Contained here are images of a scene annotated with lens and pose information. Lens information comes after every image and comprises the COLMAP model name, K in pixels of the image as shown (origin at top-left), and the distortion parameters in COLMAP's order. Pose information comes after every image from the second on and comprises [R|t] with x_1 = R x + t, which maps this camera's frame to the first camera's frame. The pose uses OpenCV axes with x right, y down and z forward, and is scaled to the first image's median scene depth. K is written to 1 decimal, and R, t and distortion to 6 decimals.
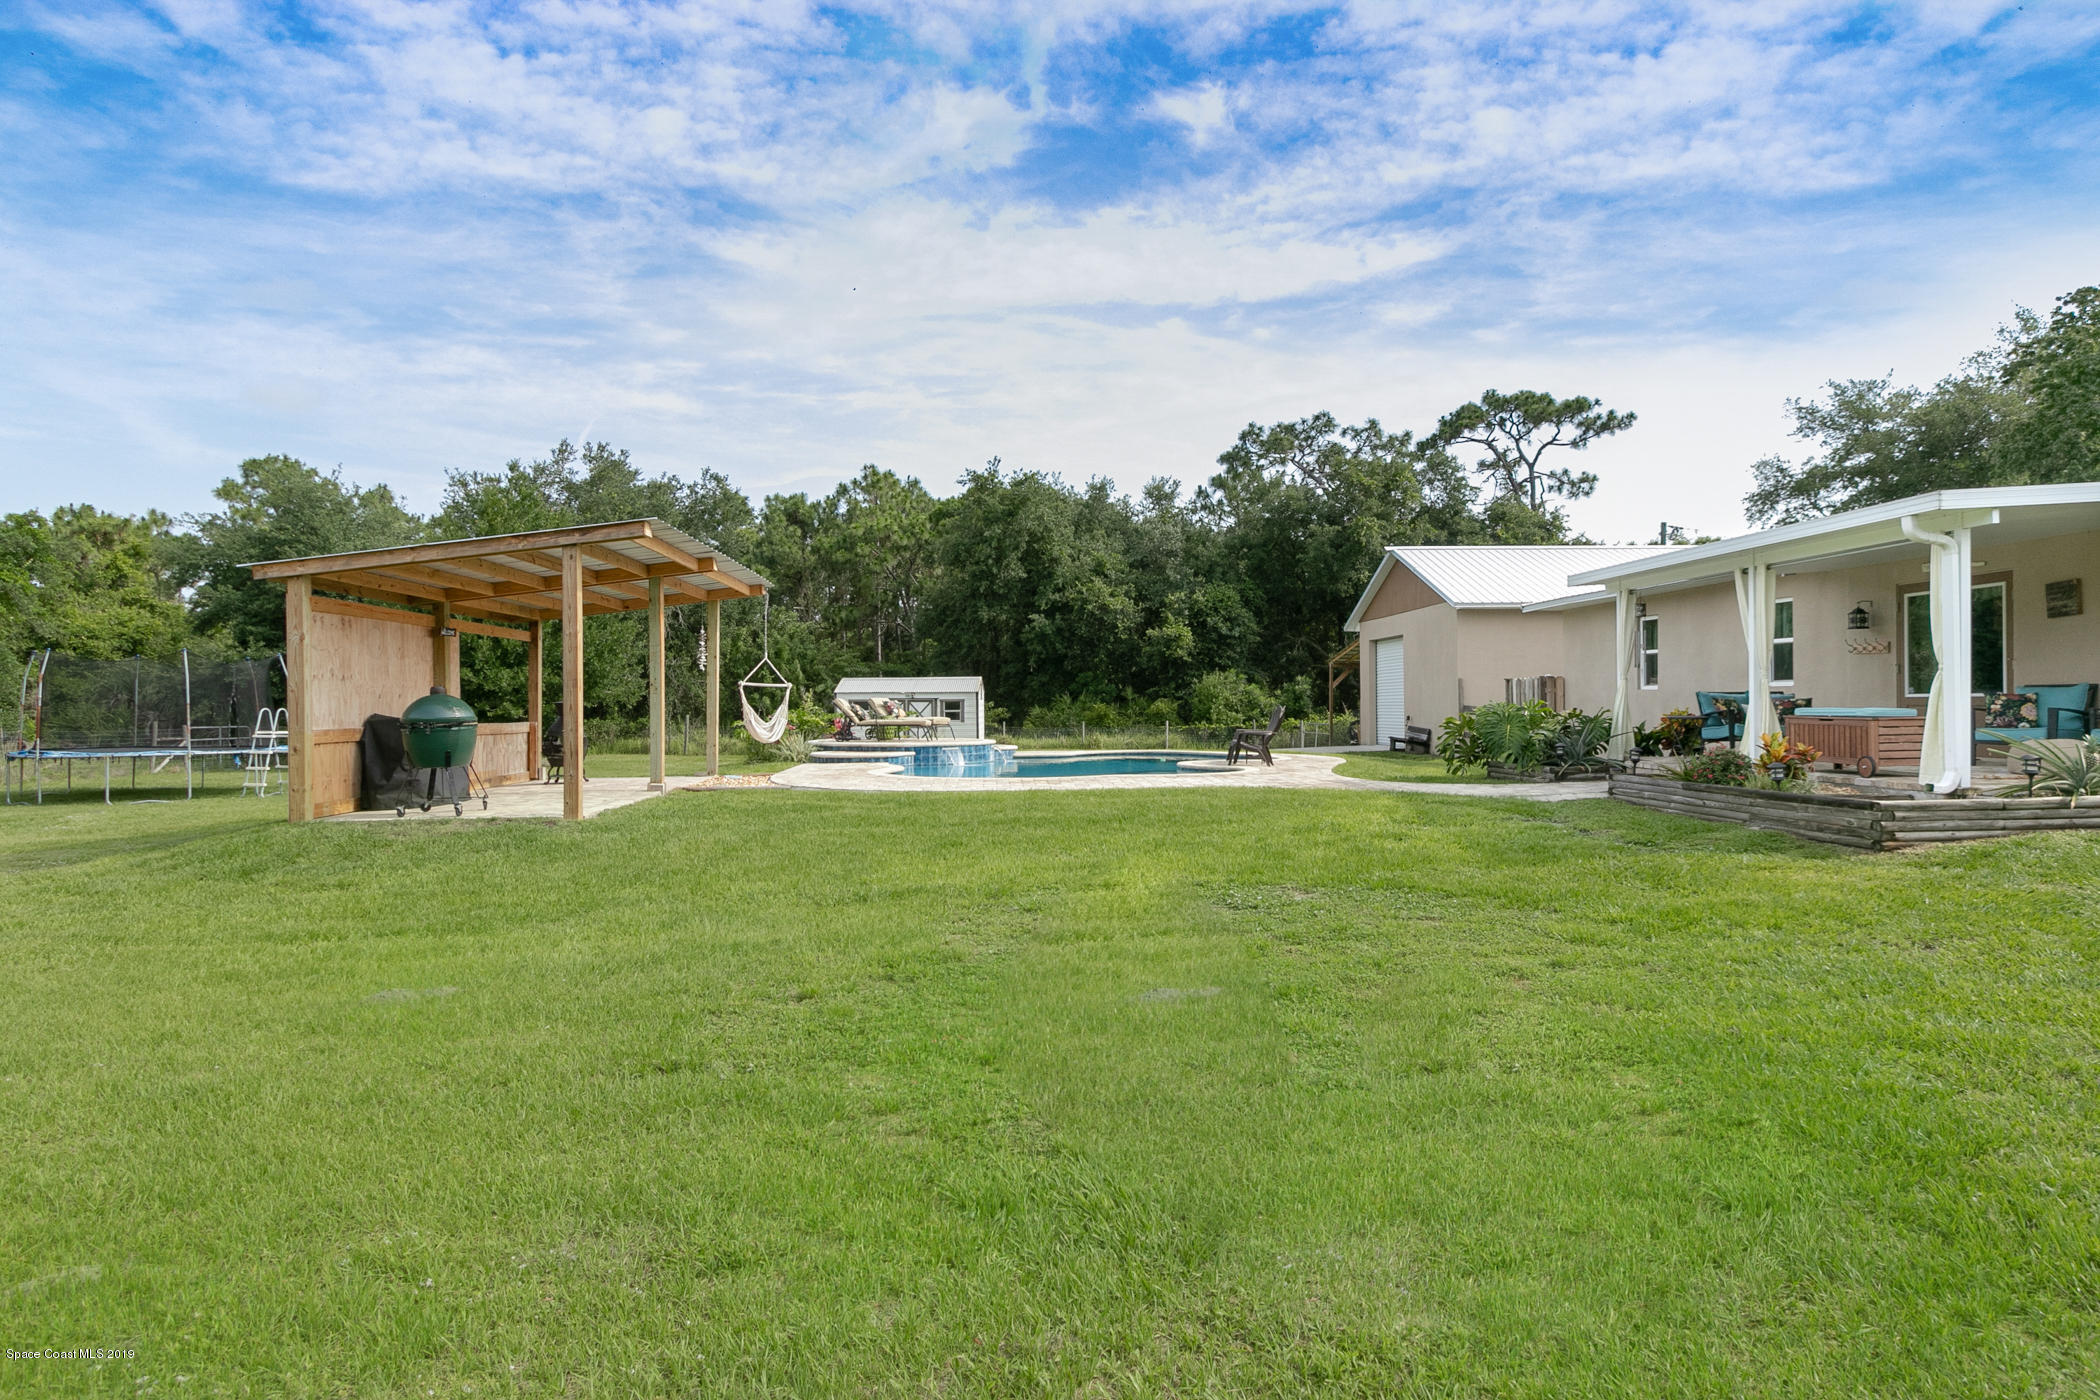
lens RADIAL K [[1195.4, 0, 1038.2], [0, 1195.4, 697.2], [0, 0, 1]] dist [0.002201, -0.000067]
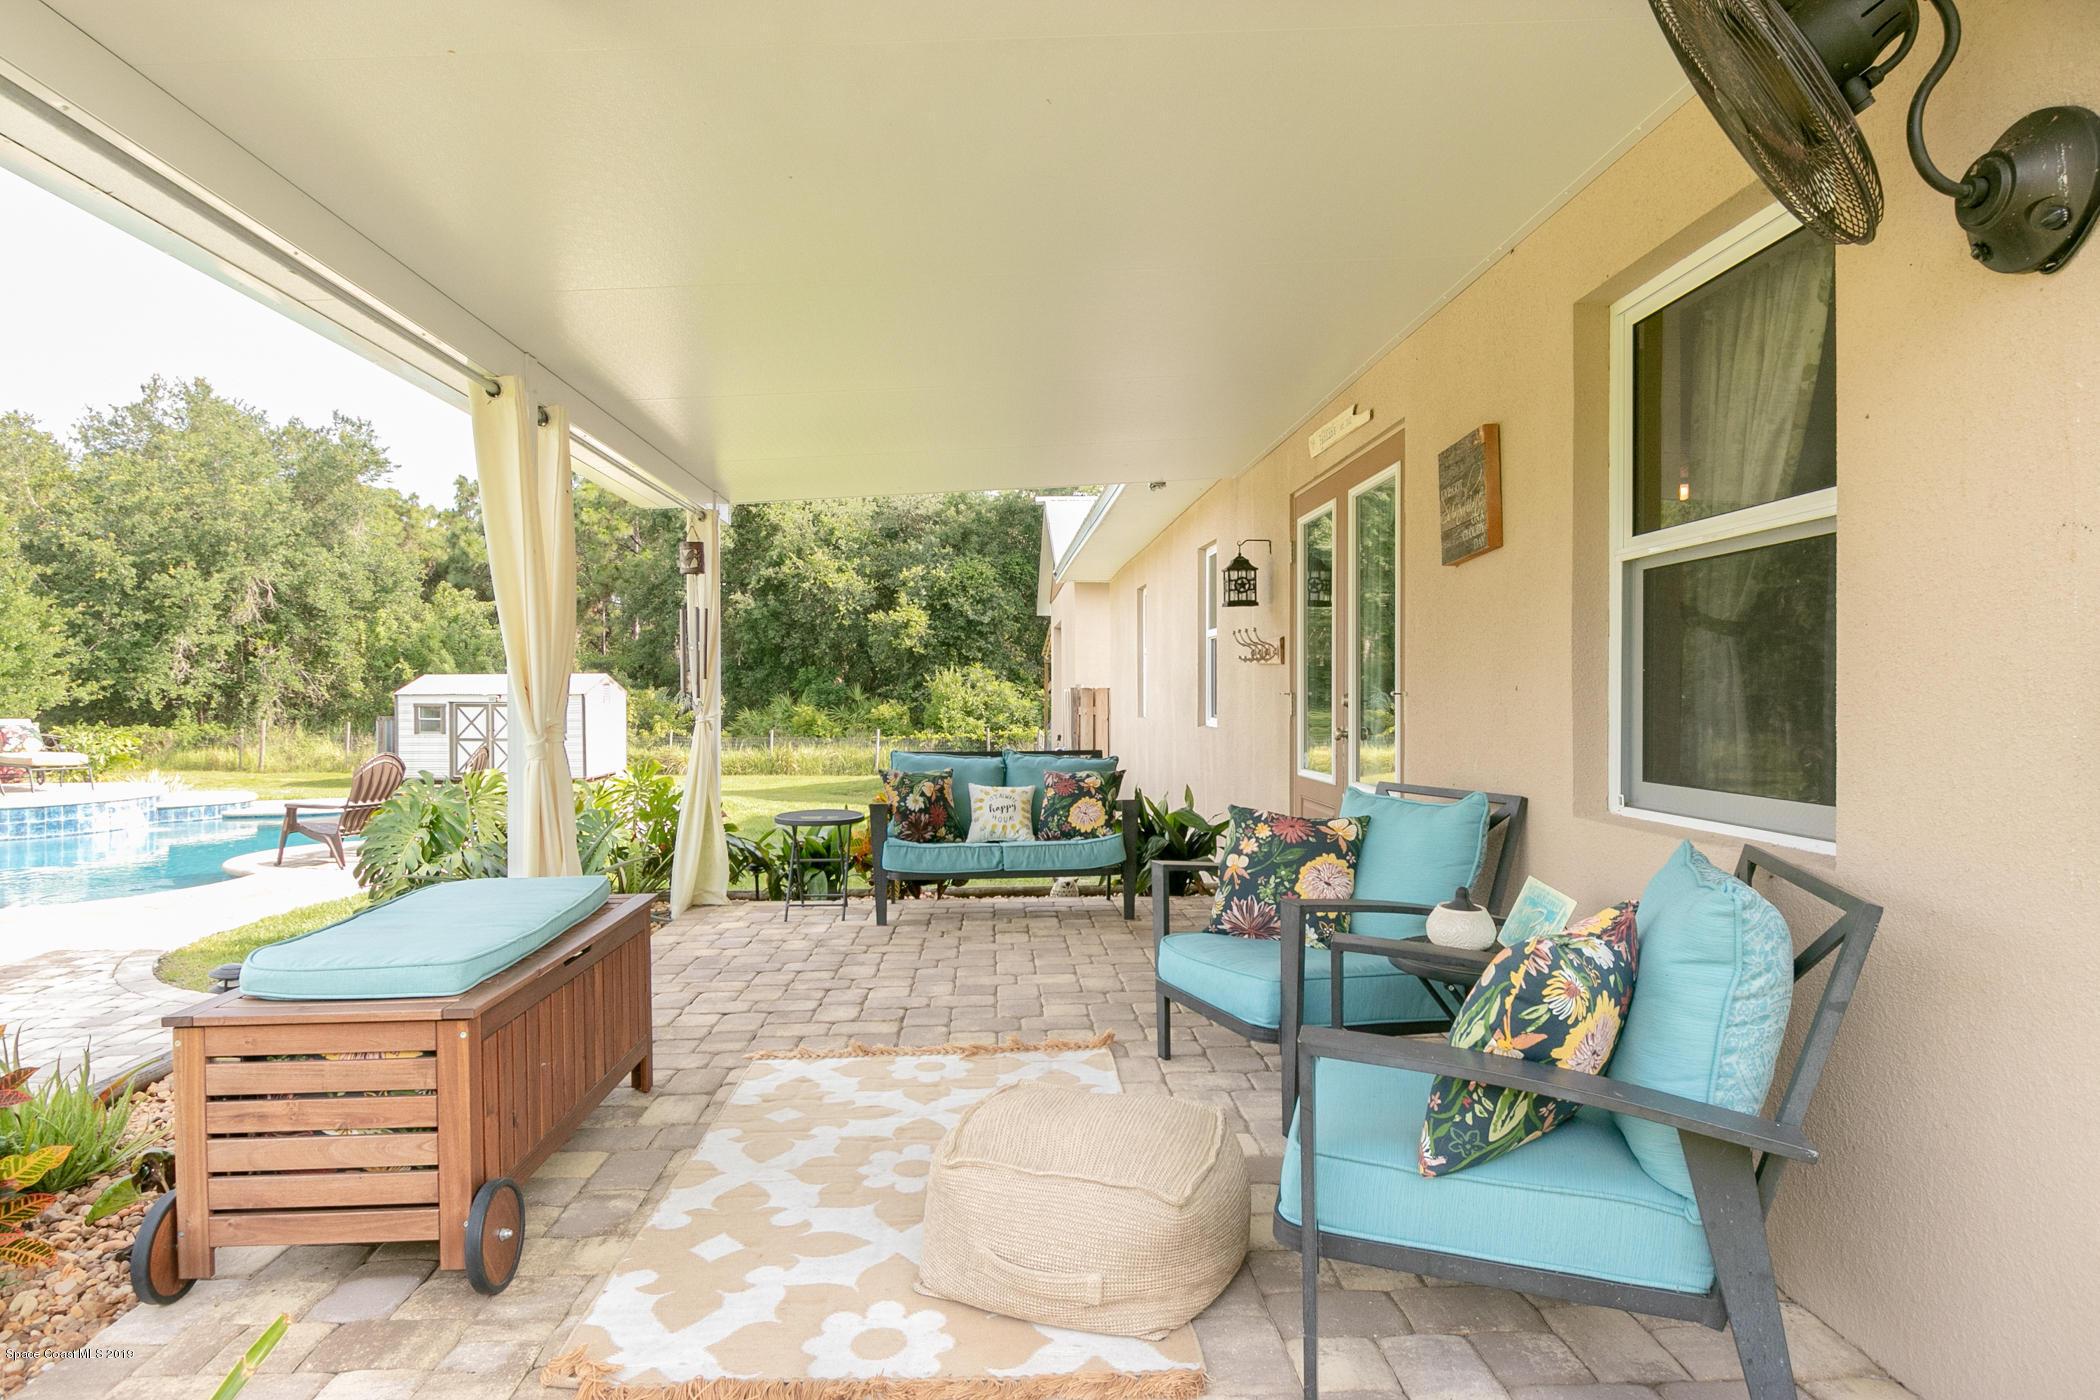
lens RADIAL K [[1195.4, 0, 1062.5], [0, 1195.4, 700.9], [0, 0, 1]] dist [0.002201, -0.000067]
pose [[0.999988, 0.003732, 0.003190, 0.211940], [-0.003778, 0.999888, 0.014469, -0.010179], [-0.003136, -0.014481, 0.999890, 0.197541]]
